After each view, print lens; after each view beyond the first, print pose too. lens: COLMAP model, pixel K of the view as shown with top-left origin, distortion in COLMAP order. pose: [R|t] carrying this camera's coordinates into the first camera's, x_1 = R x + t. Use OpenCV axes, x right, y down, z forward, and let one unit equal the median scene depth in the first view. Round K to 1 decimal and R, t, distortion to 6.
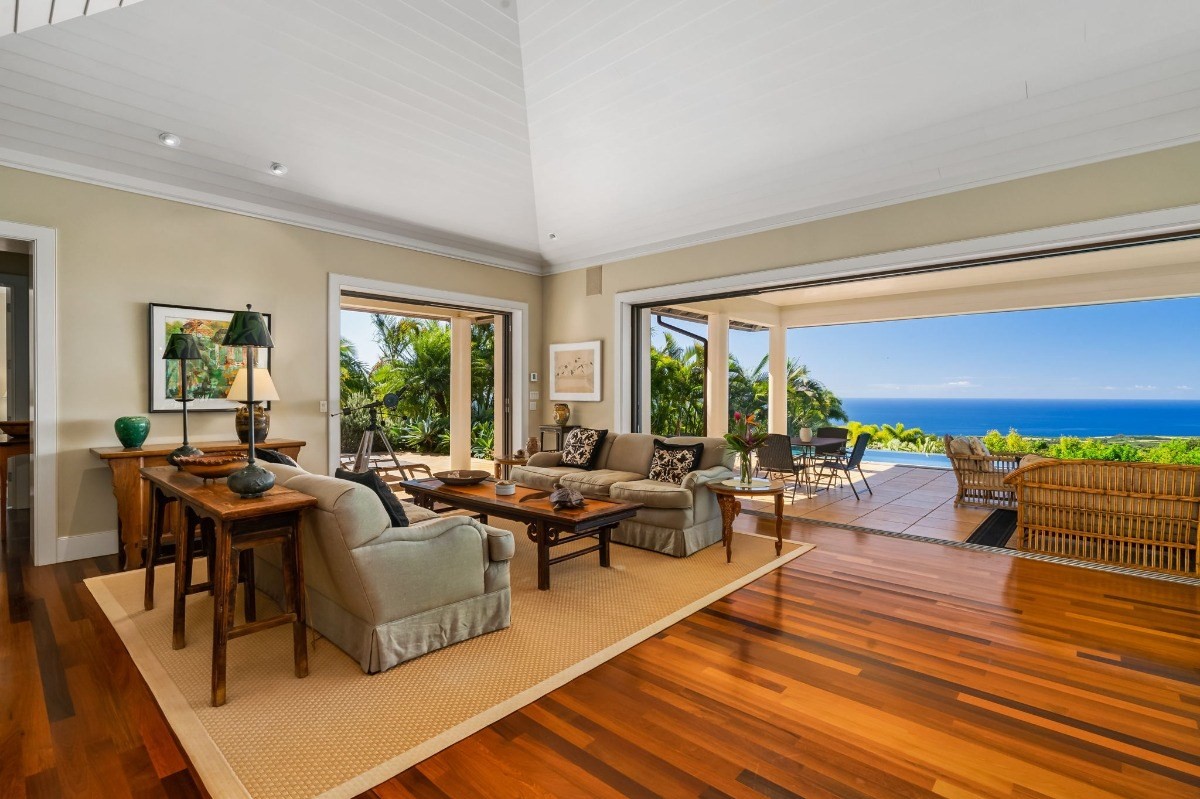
lens RADIAL K [[550.8, 0, 592.1], [0, 550.8, 395.3], [0, 0, 1]] dist [-0.007788, 0.000349]
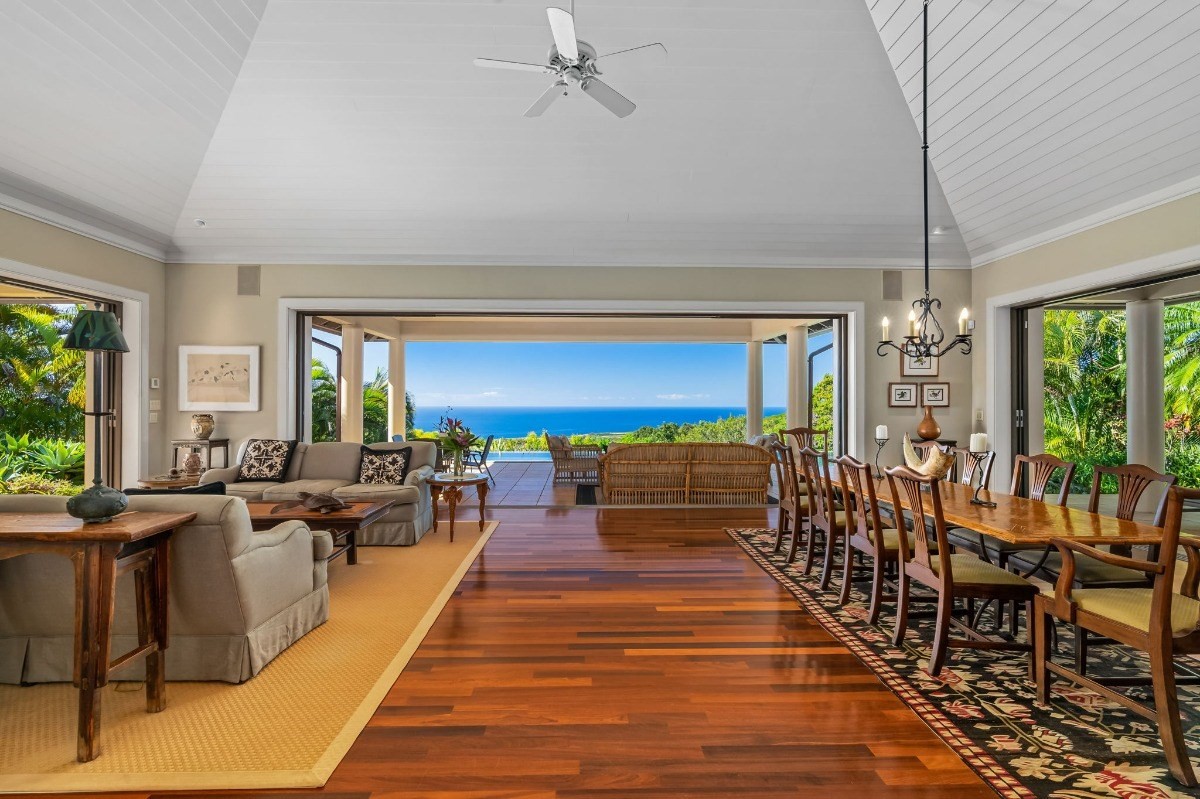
lens RADIAL K [[576.6, 0, 582.1], [0, 576.6, 398.1], [0, 0, 1]] dist [-0.009890, 0.000728]
pose [[0.719185, 0.005228, 0.694799, -0.359547], [0.002357, 0.999948, -0.009964, -0.000635], [-0.694815, 0.008804, 0.719135, -0.100163]]
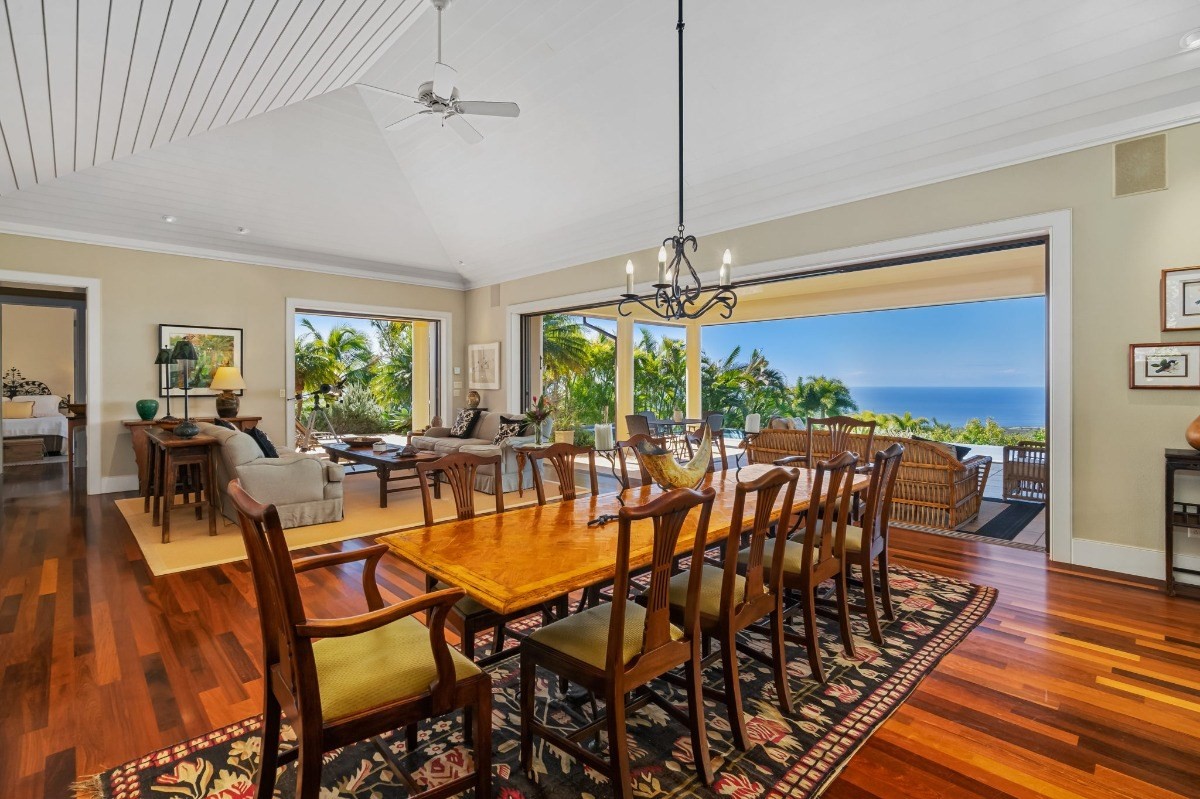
lens RADIAL K [[577.1, 0, 598.2], [0, 577.1, 382.2], [0, 0, 1]] dist [-0.000121, 0.000594]
pose [[0.996017, -0.003066, -0.089107, 0.496850], [0.002615, 0.999983, -0.005173, 0.002462], [0.089122, 0.004919, 0.996009, -0.438294]]
